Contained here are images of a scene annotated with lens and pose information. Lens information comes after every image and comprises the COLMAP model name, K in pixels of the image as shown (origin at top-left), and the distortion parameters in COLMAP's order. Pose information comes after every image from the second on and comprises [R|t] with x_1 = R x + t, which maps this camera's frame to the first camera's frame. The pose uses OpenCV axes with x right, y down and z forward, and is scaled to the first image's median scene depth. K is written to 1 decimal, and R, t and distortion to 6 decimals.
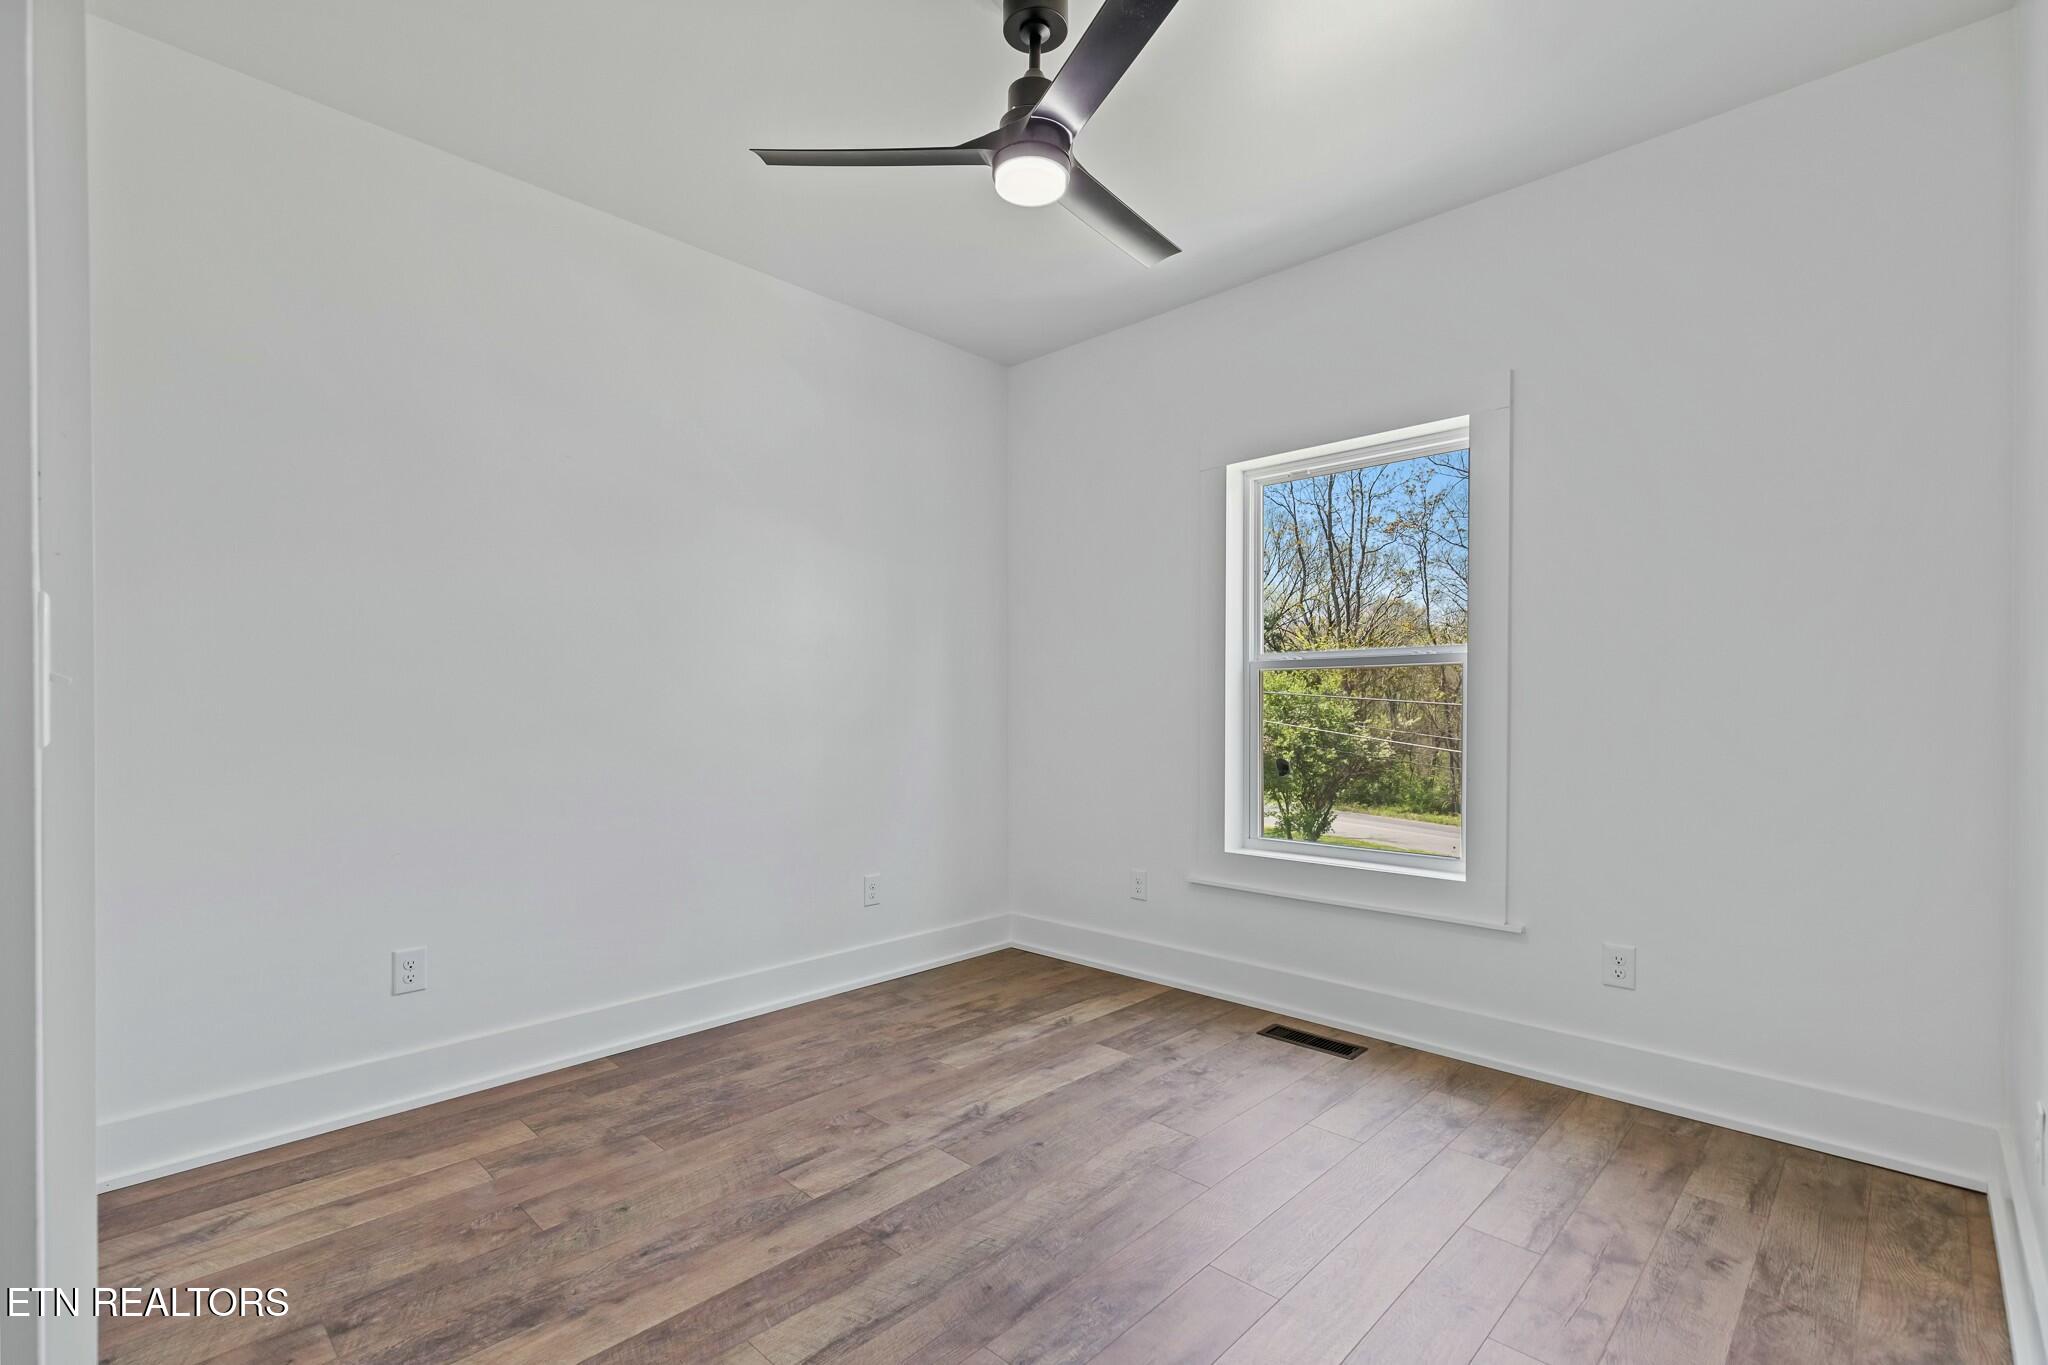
lens RADIAL K [[920.0, 0, 1025.7], [0, 920.0, 702.1], [0, 0, 1]] dist [0.013698, -0.000865]
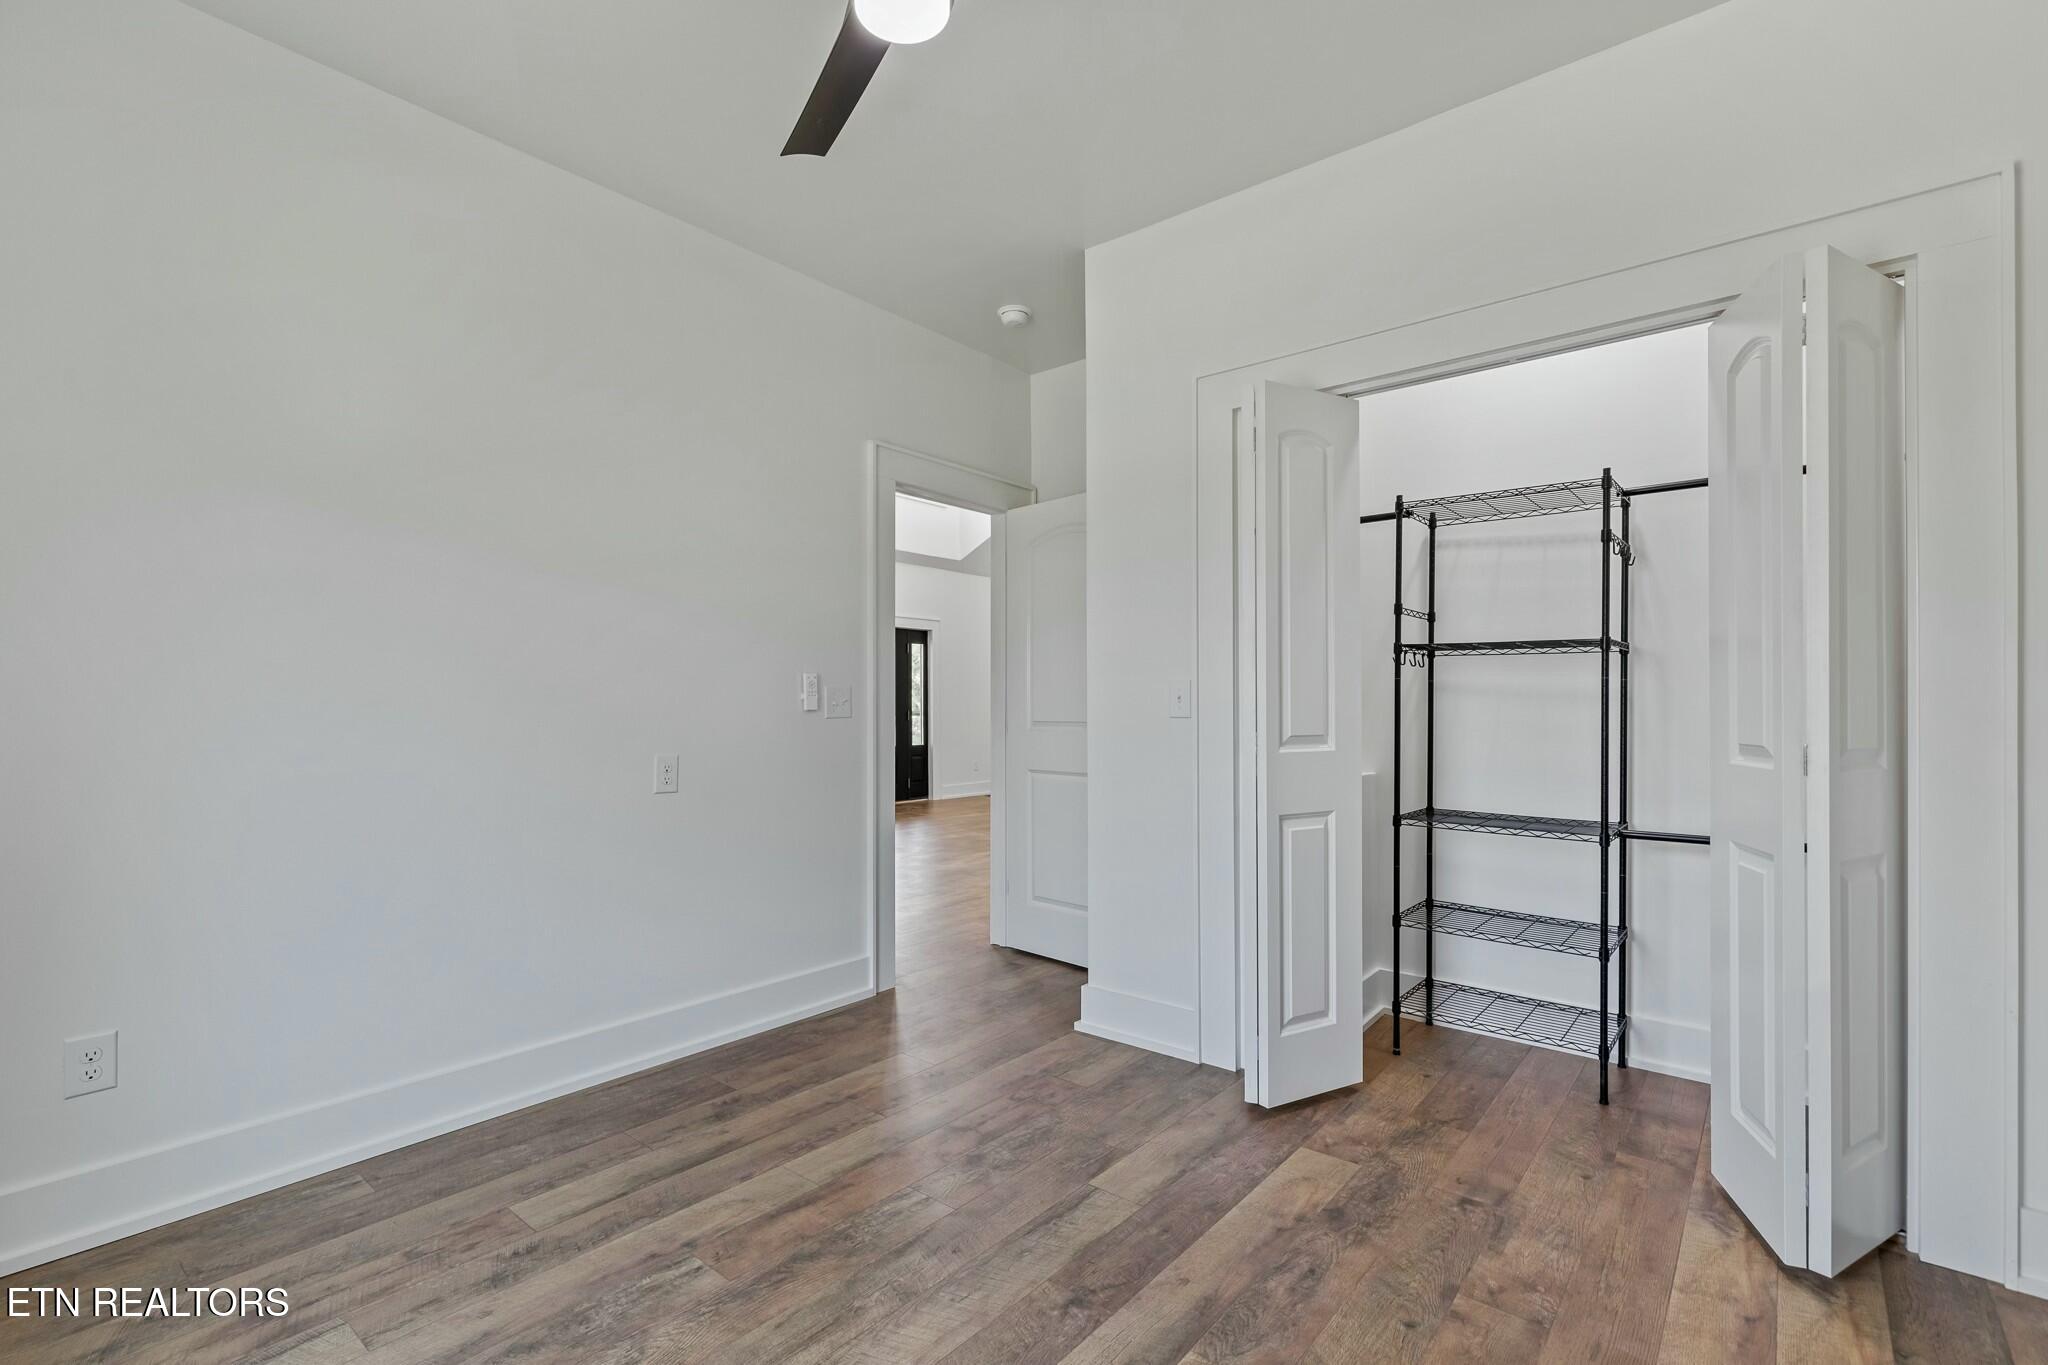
lens RADIAL K [[916.1, 0, 1026.1], [0, 916.1, 697.9], [0, 0, 1]] dist [0.011389, -0.000894]
pose [[-0.997157, 0.000799, -0.075348, -0.040215], [0.001120, 0.999990, -0.004219, -0.001981], [0.075343, -0.004291, -0.997148, 1.946334]]
